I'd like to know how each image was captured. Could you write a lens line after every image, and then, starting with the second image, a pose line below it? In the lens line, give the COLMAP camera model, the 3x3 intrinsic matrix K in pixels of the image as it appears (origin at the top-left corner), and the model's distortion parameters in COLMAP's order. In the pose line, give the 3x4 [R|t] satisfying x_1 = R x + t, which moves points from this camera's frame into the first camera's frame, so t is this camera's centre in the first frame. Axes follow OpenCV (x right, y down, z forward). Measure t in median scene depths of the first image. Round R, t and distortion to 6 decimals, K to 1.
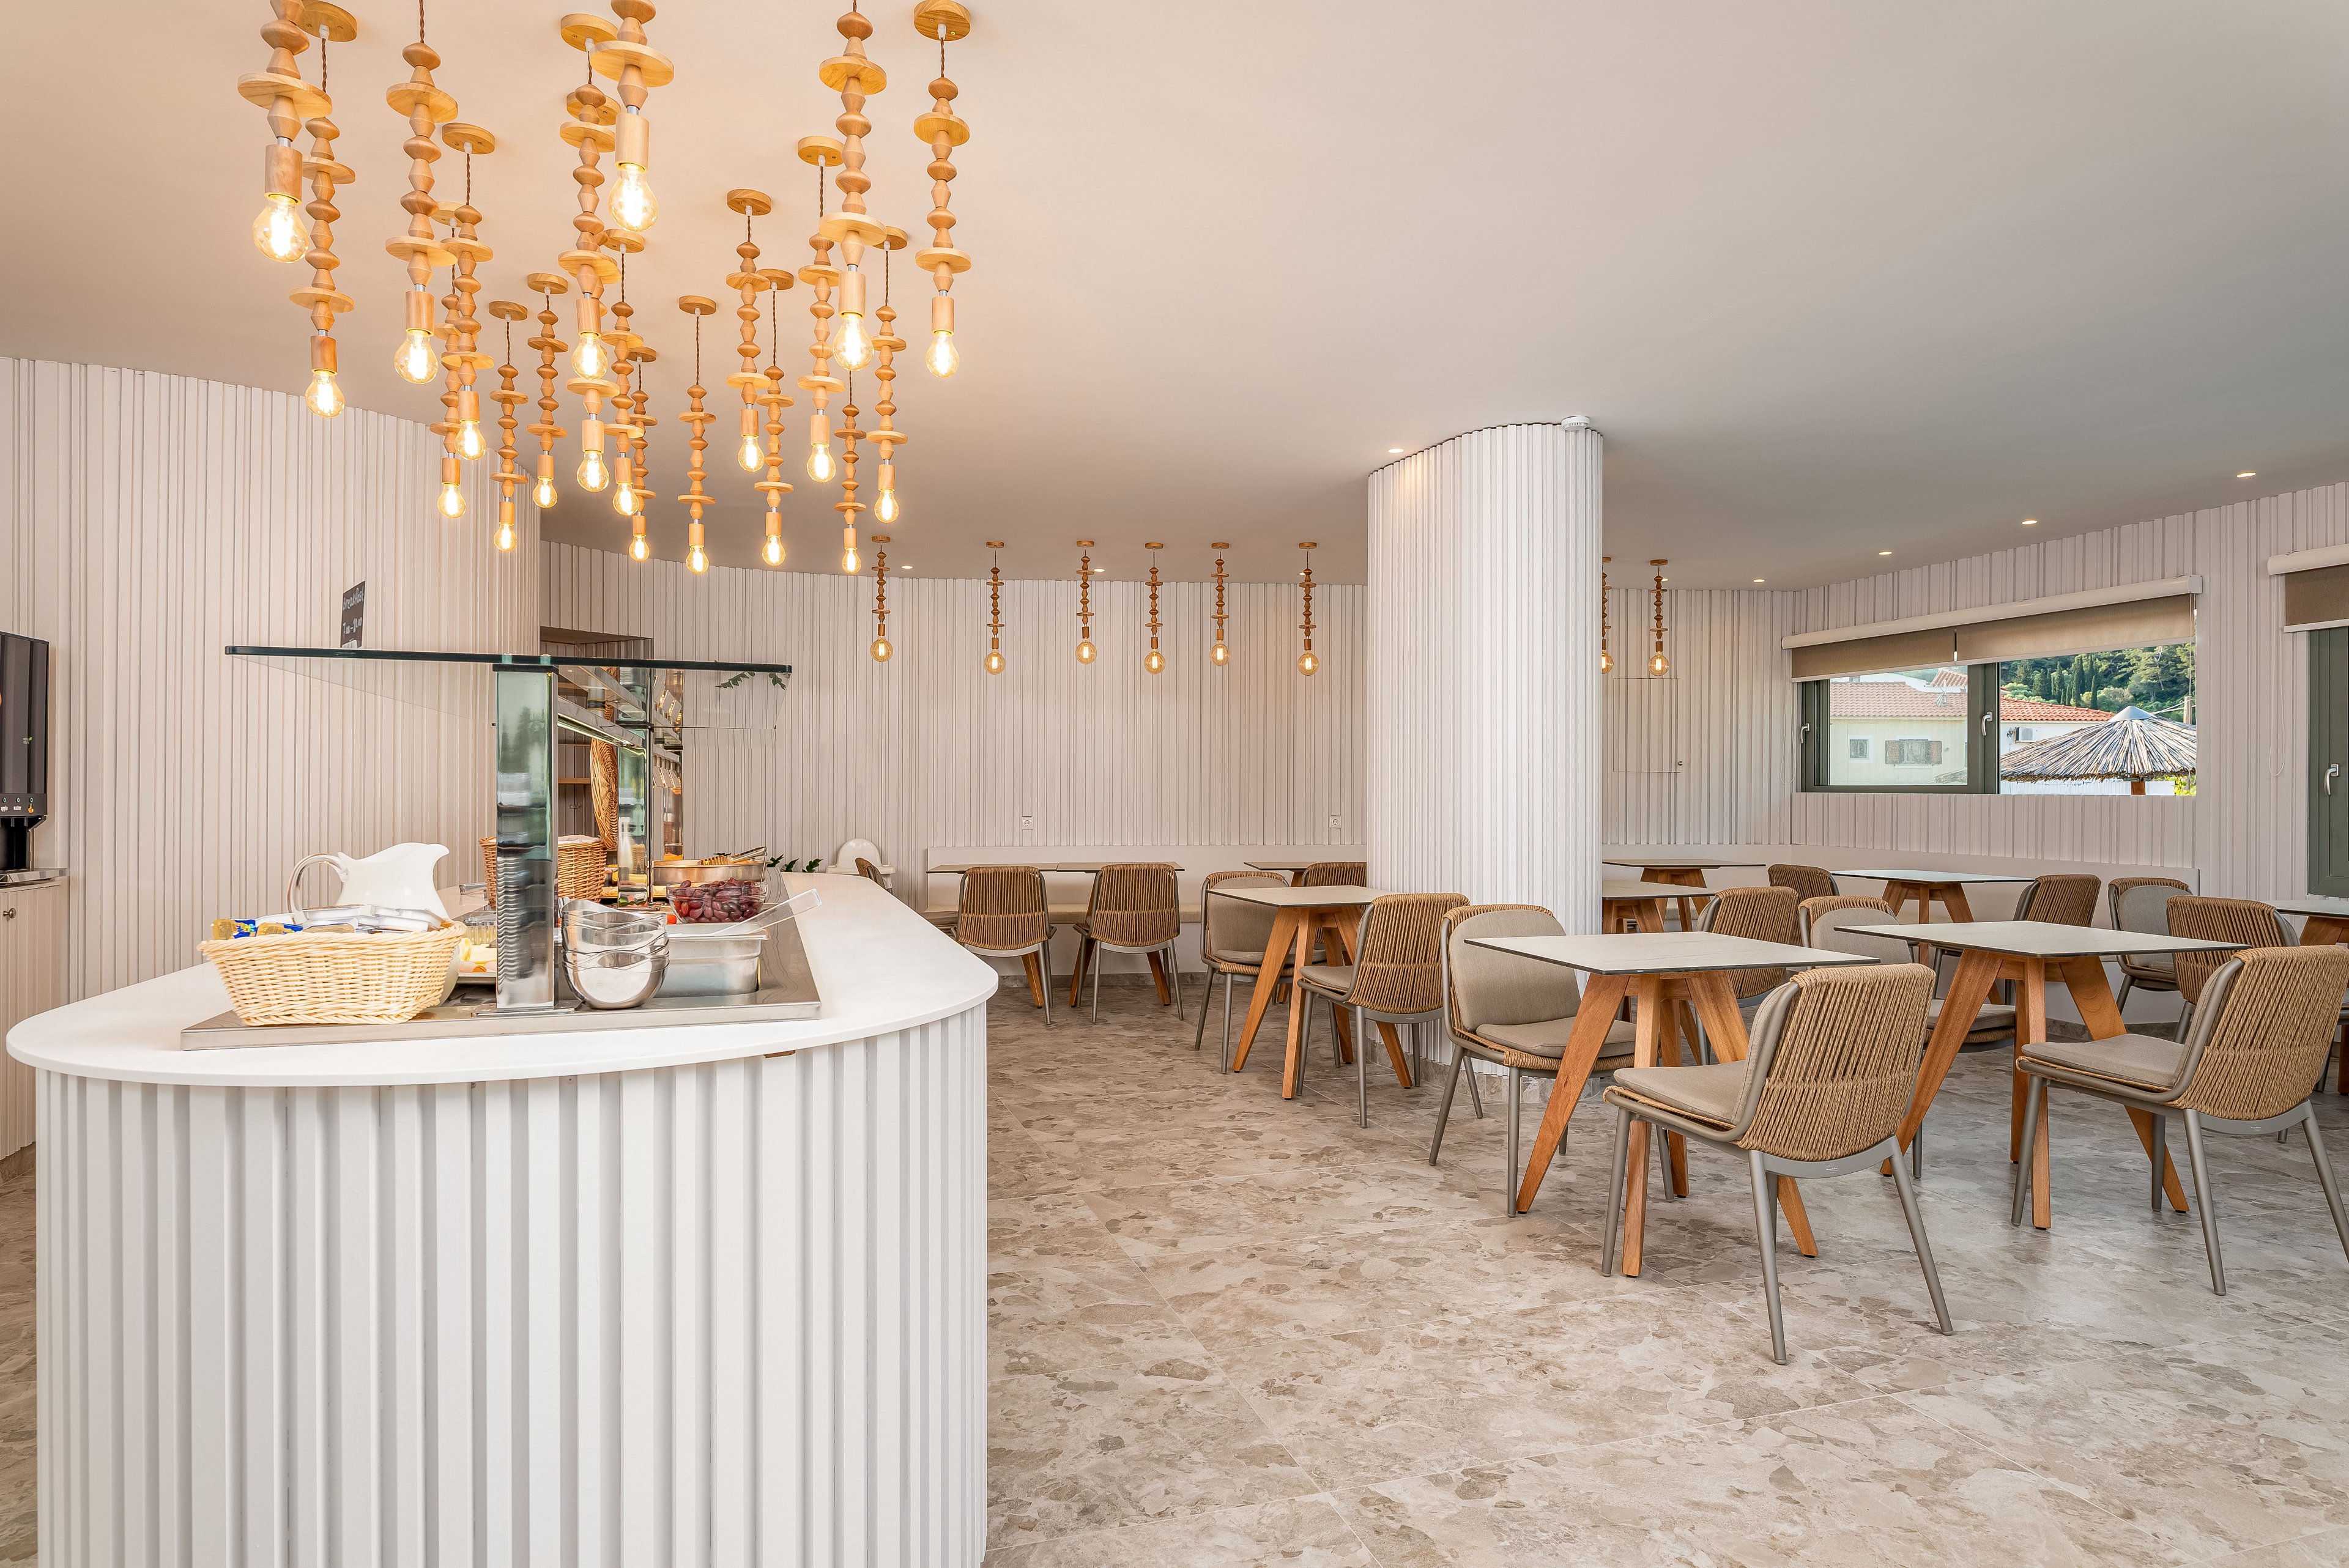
lens RADIAL K [[1310.3, 0, 1176.5], [0, 1310.3, 794.3], [0, 0, 1]] dist [-0.002882, -0.001828]
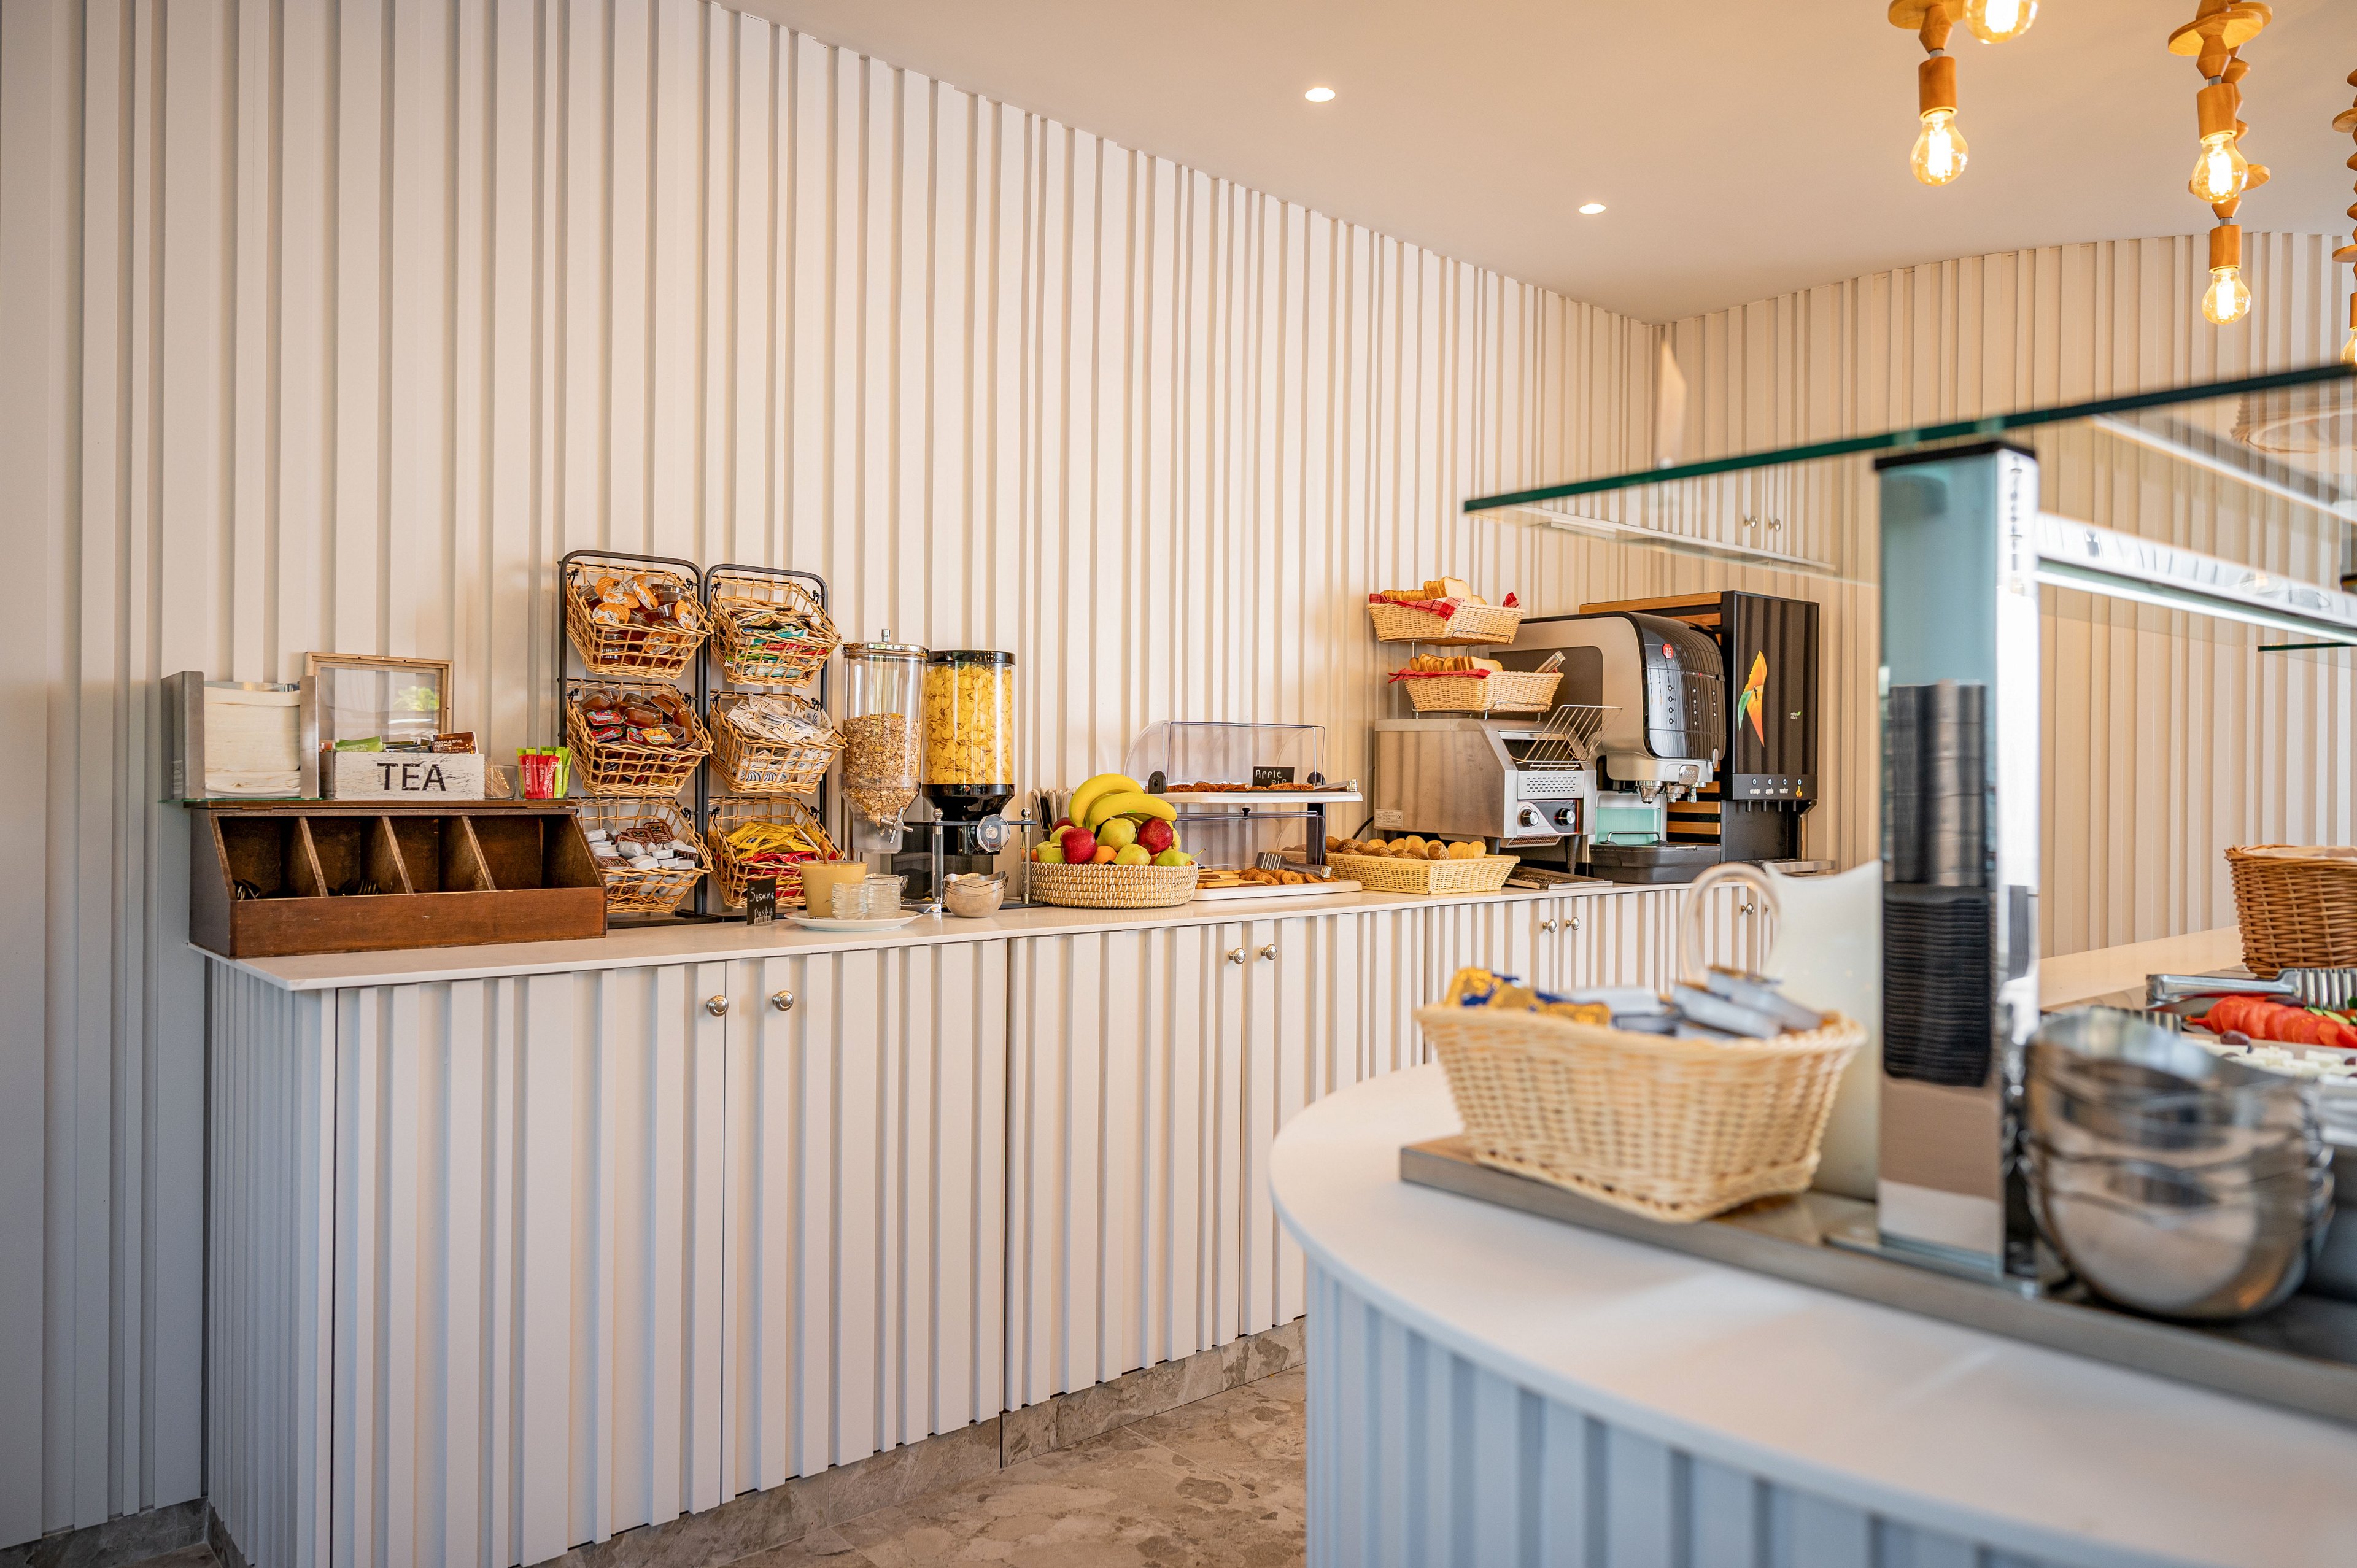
lens RADIAL K [[1598.0, 0, 1138.0], [0, 1598.0, 779.3], [0, 0, 1]] dist [0.000103, -0.001834]
pose [[0.379499, 0.006015, -0.925173, -0.114309], [-0.008102, 0.999962, 0.003178, 0.009479], [0.925157, 0.006290, 0.379533, 0.549834]]
